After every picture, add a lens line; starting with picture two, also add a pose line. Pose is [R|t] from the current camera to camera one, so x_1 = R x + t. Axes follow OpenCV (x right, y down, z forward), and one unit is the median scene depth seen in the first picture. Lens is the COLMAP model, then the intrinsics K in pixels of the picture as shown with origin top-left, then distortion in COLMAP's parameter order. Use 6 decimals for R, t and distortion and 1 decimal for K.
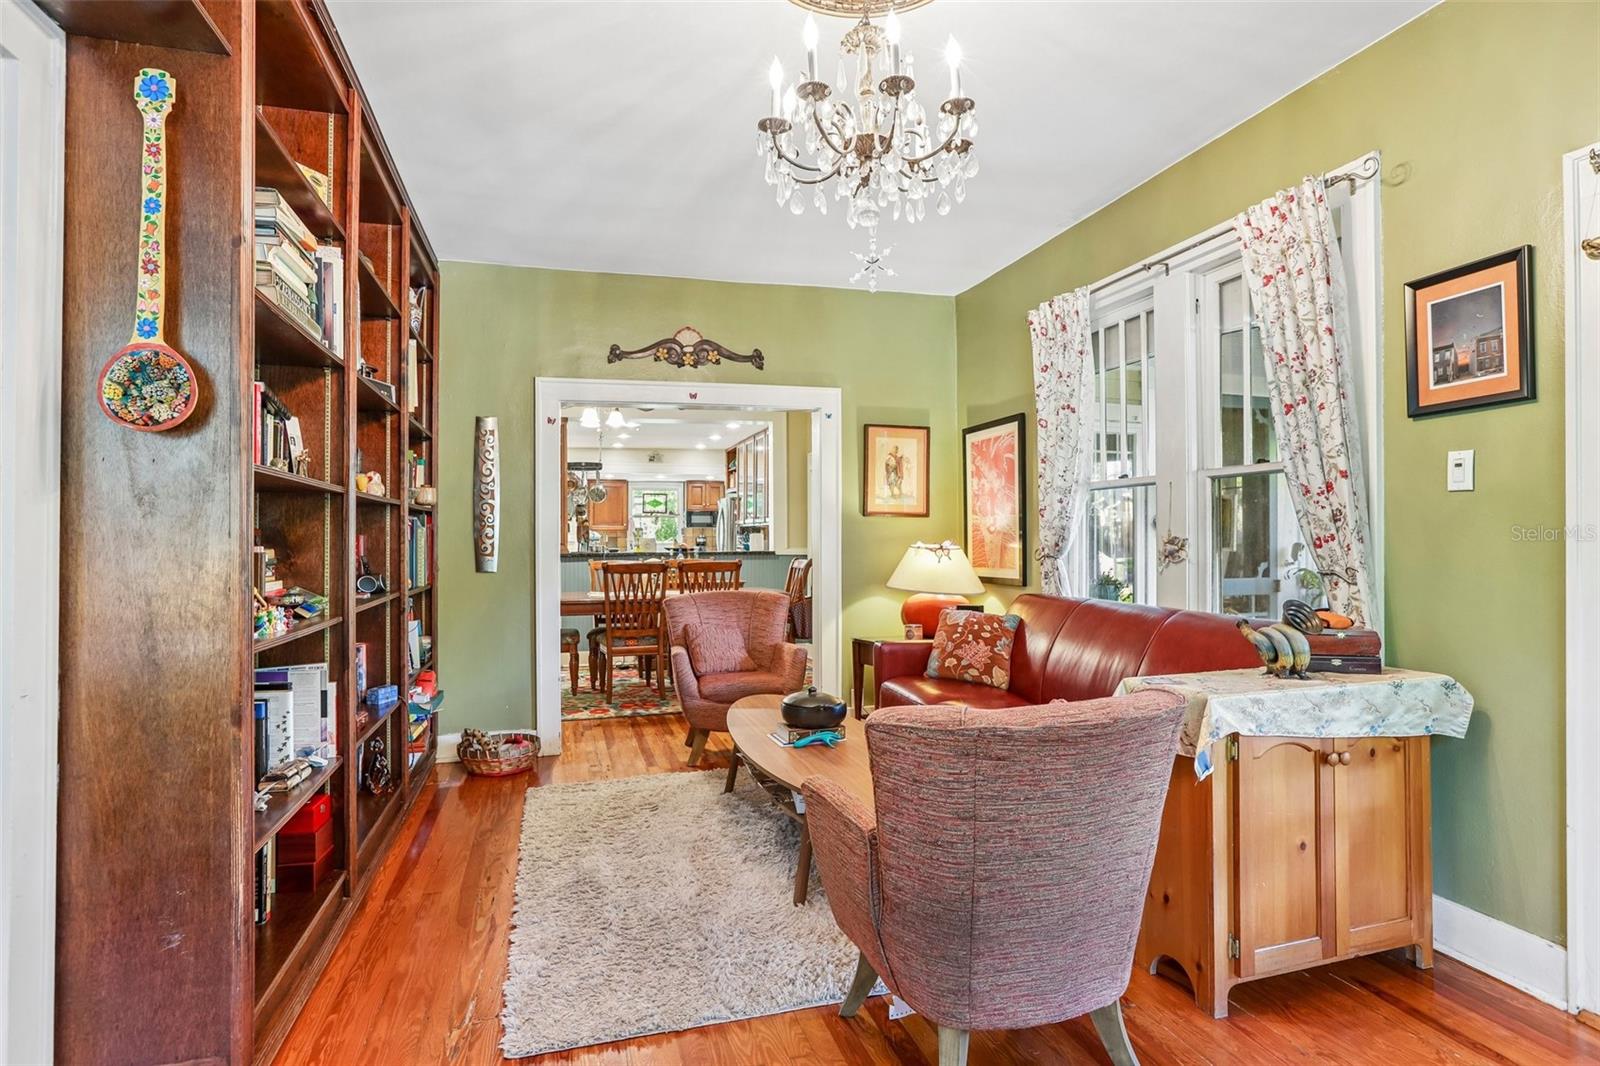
lens RADIAL K [[841.9, 0, 800.0], [0, 841.9, 533.0], [0, 0, 1]] dist [-0.061430, 0.037928]
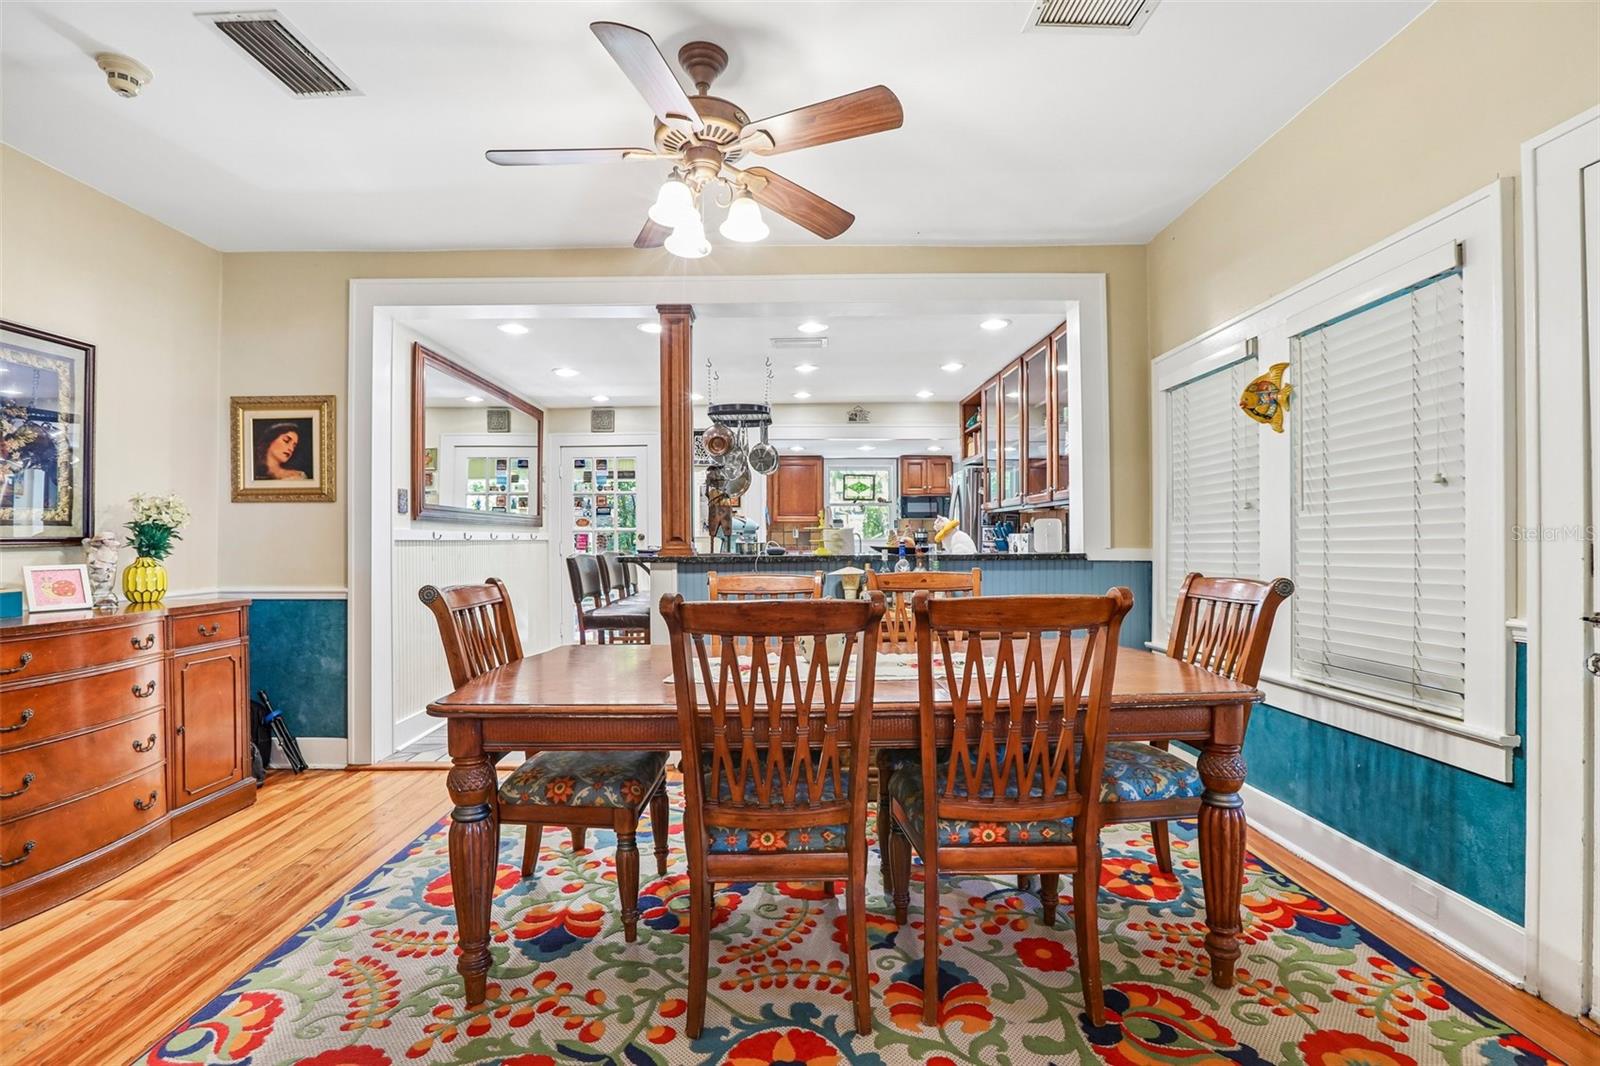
lens RADIAL K [[732.7, 0, 800.0], [0, 732.7, 533.0], [0, 0, 1]] dist [-0.024072, 0.000667]
pose [[0.967066, -0.002149, -0.254518, -0.157857], [0.002519, 0.999996, 0.001128, 0.015351], [0.254515, -0.001732, 0.967067, 0.982486]]
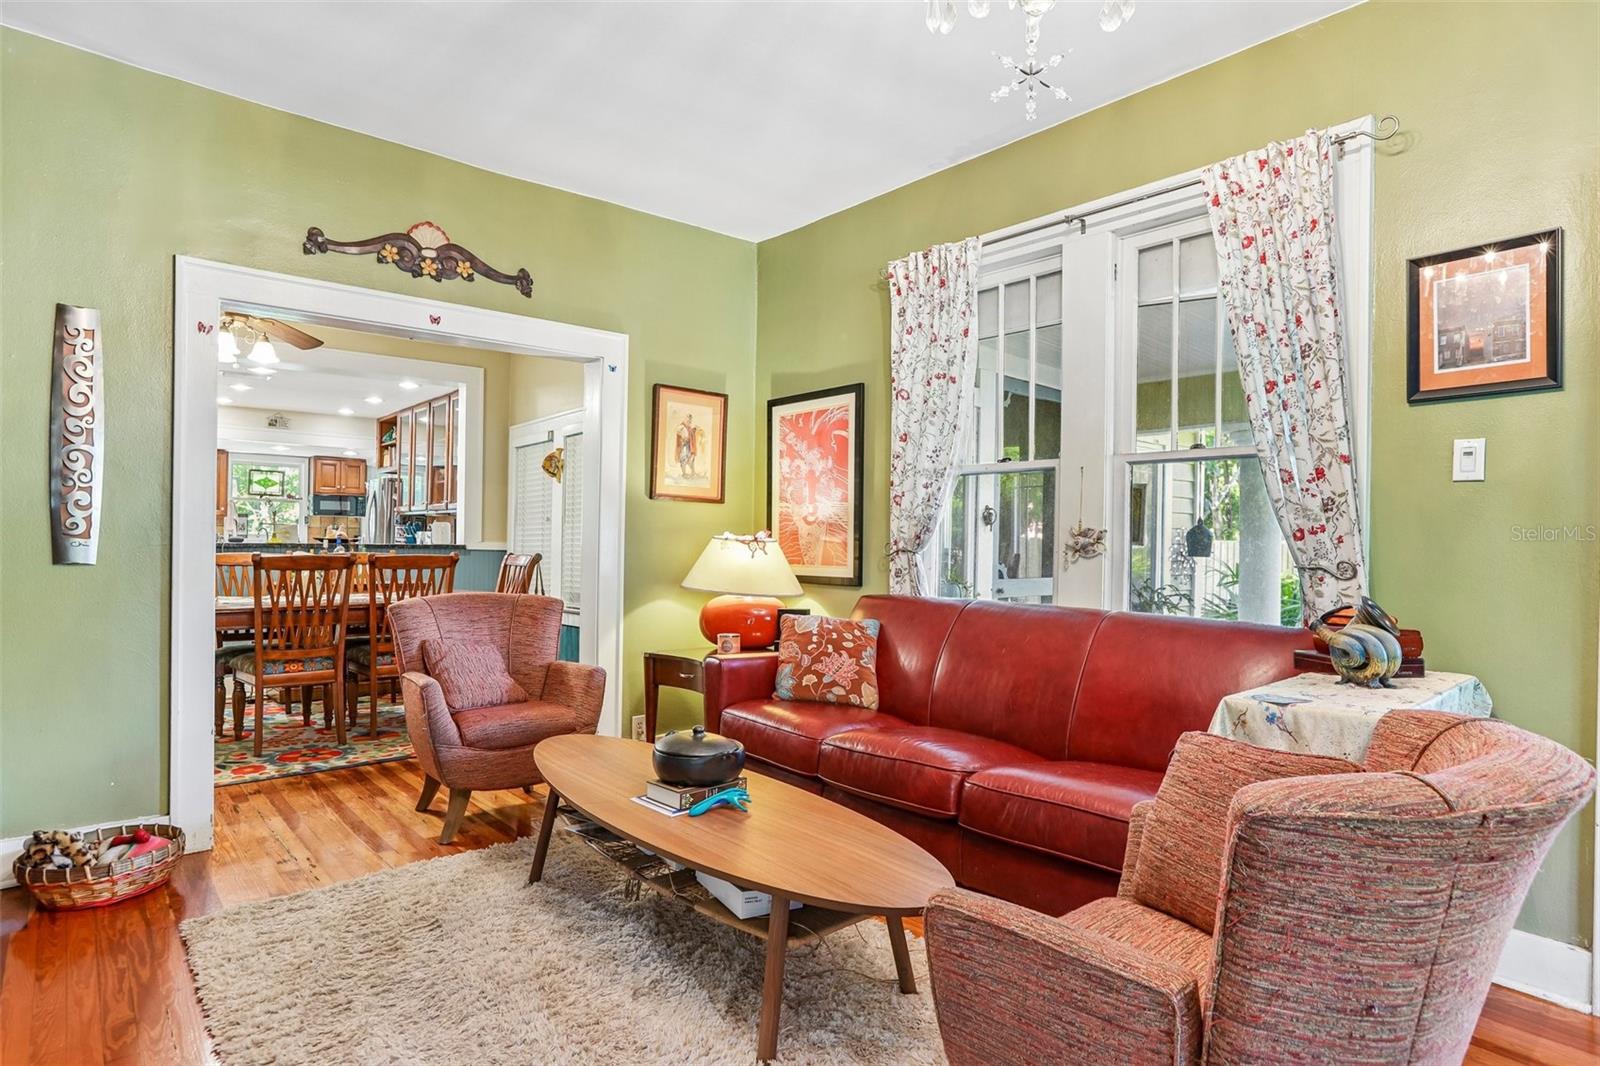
lens RADIAL K [[868.3, 0, 803.8], [0, 868.3, 545.3], [0, 0, 1]] dist [-0.060639, 0.042360]
pose [[0.906021, 0.017675, 0.422863, -0.158332], [-0.022495, 0.999726, 0.006409, 0.017467], [-0.422634, -0.015319, 0.906171, 0.221121]]
